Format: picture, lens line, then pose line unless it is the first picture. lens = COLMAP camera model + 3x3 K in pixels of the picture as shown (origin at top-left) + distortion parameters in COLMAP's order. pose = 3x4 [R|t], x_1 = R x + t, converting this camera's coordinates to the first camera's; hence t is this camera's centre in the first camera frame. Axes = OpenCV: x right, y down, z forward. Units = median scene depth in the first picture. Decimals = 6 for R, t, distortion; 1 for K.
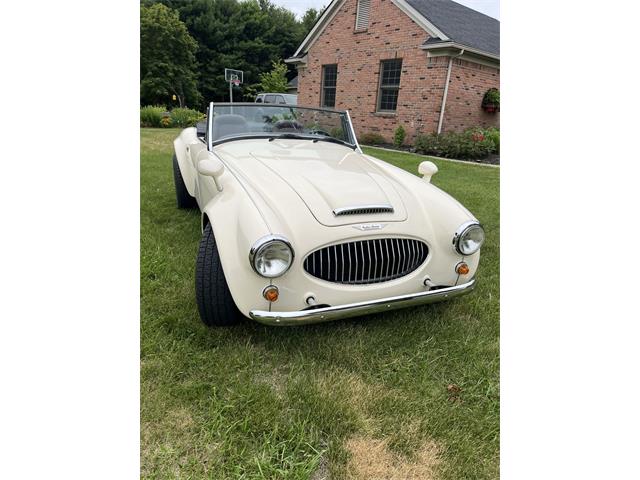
lens RADIAL K [[367.8, 0, 319.6], [0, 367.8, 242.8], [0, 0, 1]] dist [0.003722, -0.023545]
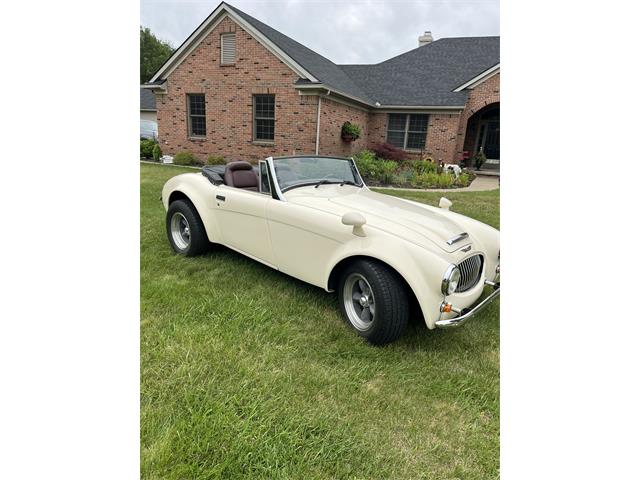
lens RADIAL K [[367.8, 0, 315.9], [0, 367.8, 240.3], [0, 0, 1]] dist [0.003722, -0.023545]
pose [[0.889848, -0.118593, 0.440575, -0.194390], [0.142524, 0.989558, -0.021496, -0.025721], [-0.433425, 0.081921, 0.897458, -0.006406]]
